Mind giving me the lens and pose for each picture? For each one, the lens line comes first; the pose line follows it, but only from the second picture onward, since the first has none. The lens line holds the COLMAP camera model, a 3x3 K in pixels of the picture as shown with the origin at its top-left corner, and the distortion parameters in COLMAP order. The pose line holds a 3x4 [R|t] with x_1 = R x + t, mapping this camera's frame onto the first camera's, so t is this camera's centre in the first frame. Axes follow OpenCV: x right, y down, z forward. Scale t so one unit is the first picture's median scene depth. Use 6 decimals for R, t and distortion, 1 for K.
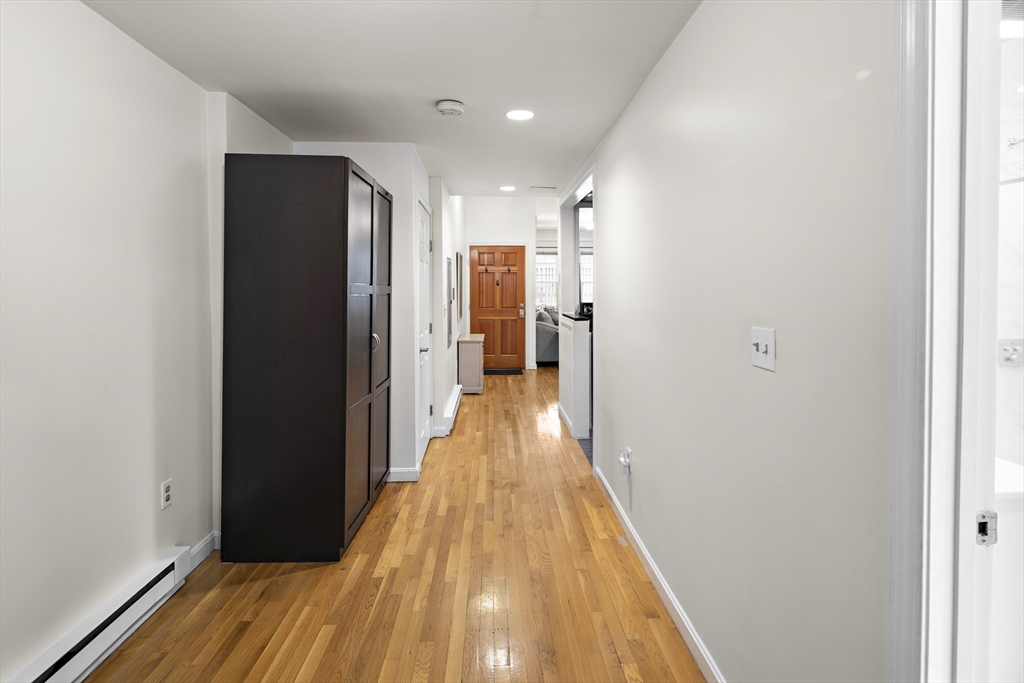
lens RADIAL K [[502.2, 0, 510.1], [0, 502.2, 291.1], [0, 0, 1]] dist [0.005494, -0.005112]
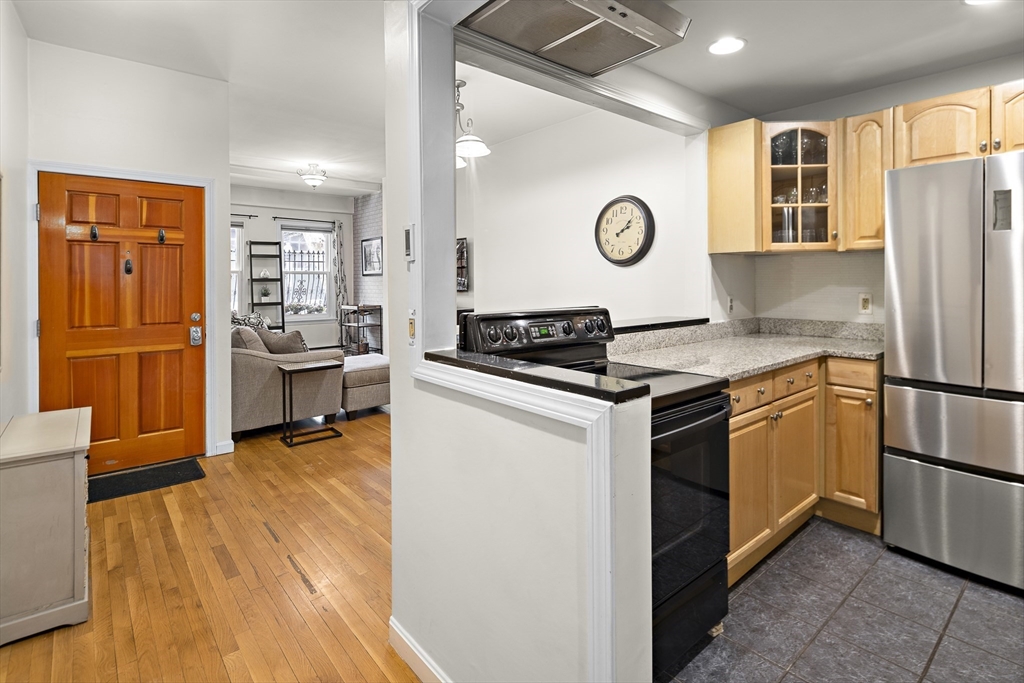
lens RADIAL K [[502.2, 0, 519.9], [0, 502.2, 281.0], [0, 0, 1]] dist [0.005494, -0.005112]
pose [[0.785423, -0.003582, 0.618949, -0.028199], [0.010249, 0.999921, -0.007219, 0.001835], [-0.618874, 0.012014, 0.785398, 0.463889]]
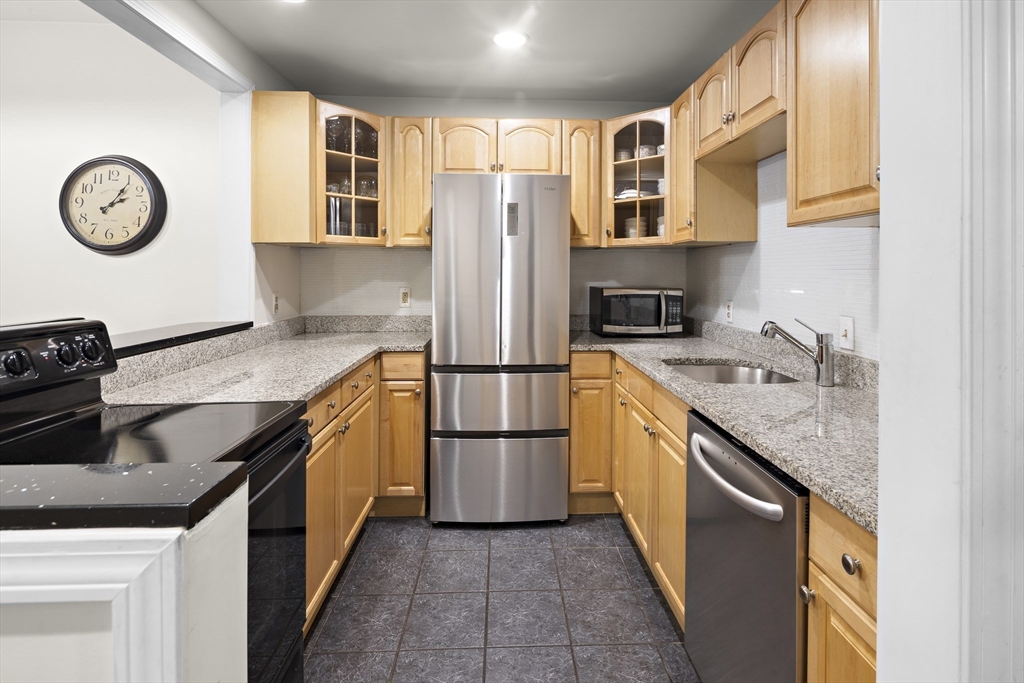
lens RADIAL K [[502.2, 0, 520.5], [0, 502.2, 272.4], [0, 0, 1]] dist [0.005494, -0.005112]
pose [[-0.004611, 0.001601, 0.999988, 0.005218], [0.009583, 0.999953, -0.001557, 0.000420], [-0.999943, 0.009576, -0.004626, 0.506614]]
